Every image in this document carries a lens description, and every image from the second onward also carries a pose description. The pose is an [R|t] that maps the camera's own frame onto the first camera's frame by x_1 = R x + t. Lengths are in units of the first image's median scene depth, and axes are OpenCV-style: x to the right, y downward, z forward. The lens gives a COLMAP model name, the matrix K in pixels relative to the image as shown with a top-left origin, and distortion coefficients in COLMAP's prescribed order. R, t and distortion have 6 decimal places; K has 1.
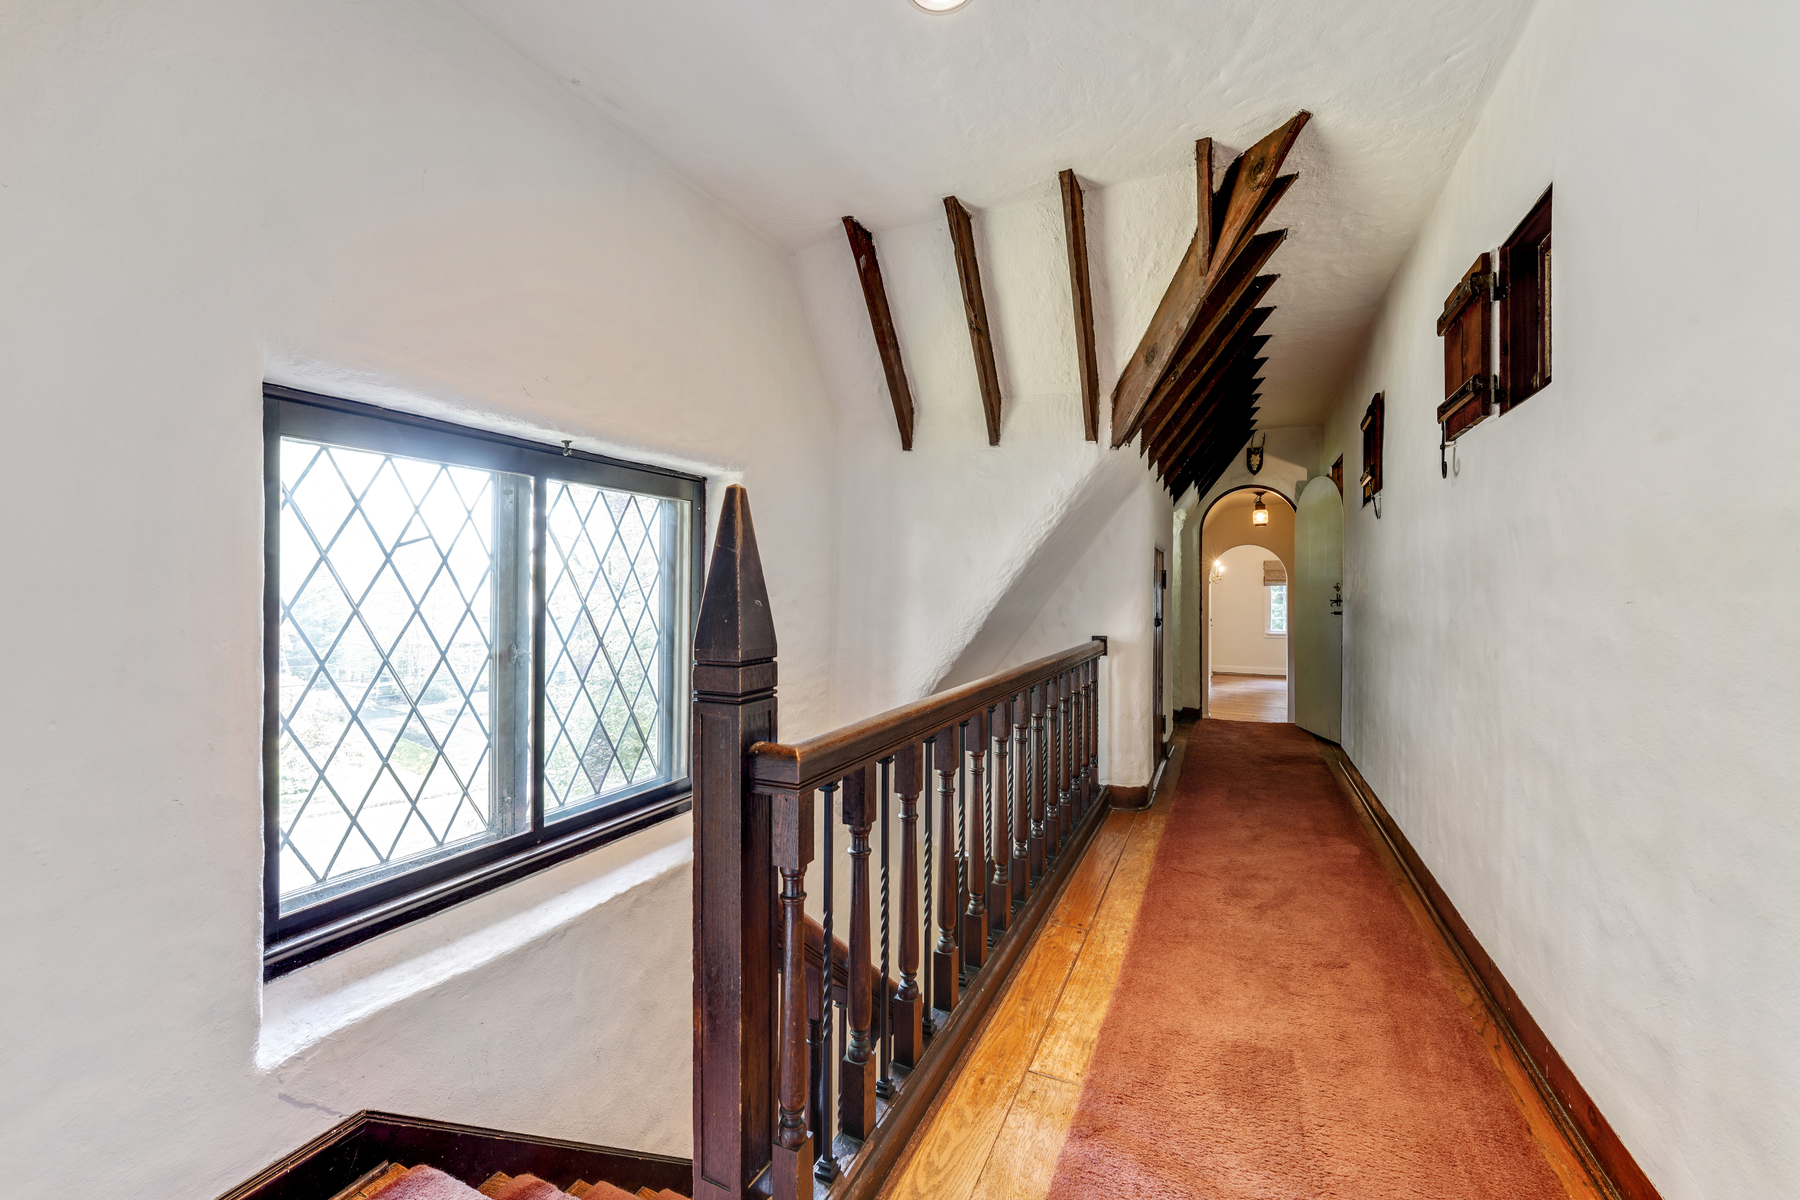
lens RADIAL K [[725.9, 0, 890.6], [0, 725.9, 595.5], [0, 0, 1]] dist [-0.001758, 0.000209]
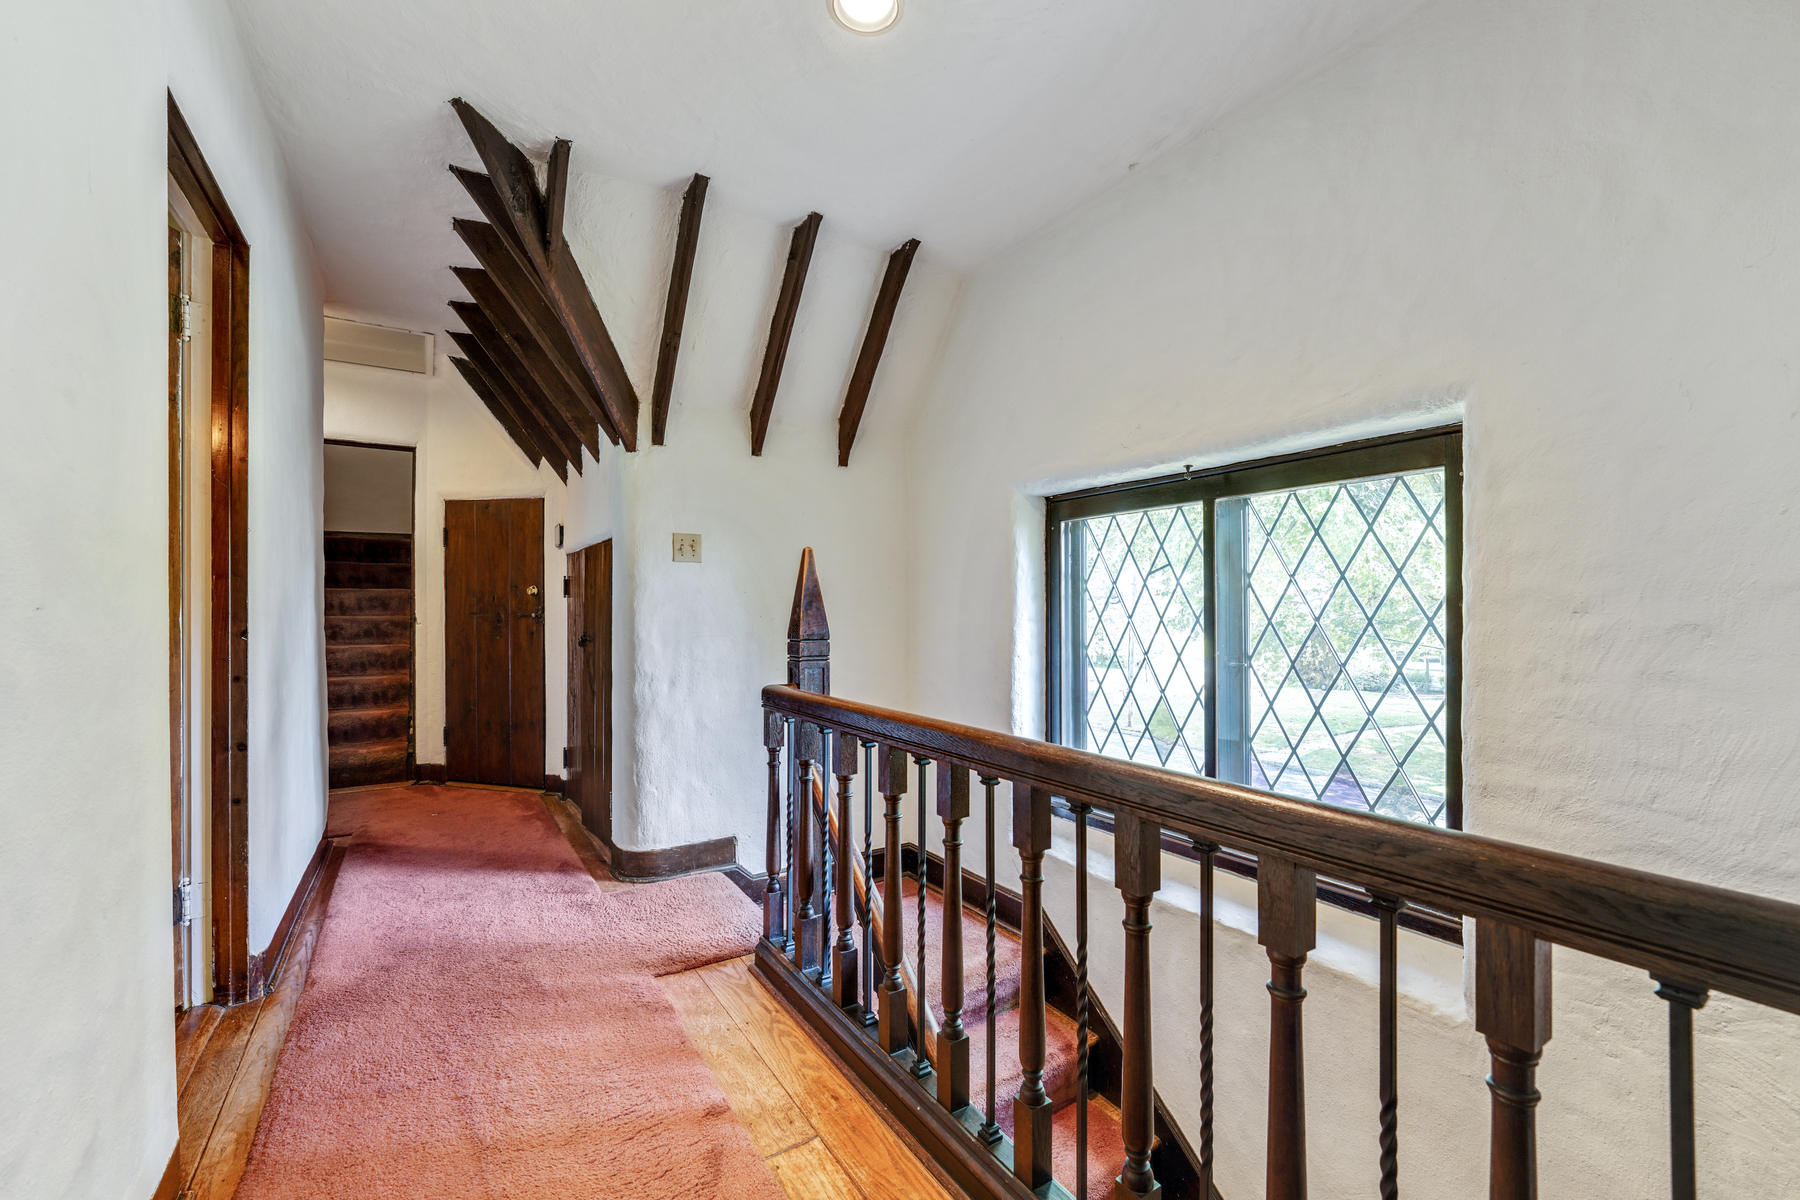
lens RADIAL K [[725.9, 0, 891.2], [0, 725.9, 607.3], [0, 0, 1]] dist [-0.001758, 0.000209]
pose [[-0.528537, -0.009254, -0.848860, 0.882550], [-0.005660, 0.999957, -0.007377, 0.009892], [0.848891, 0.000906, -0.528567, 1.507627]]
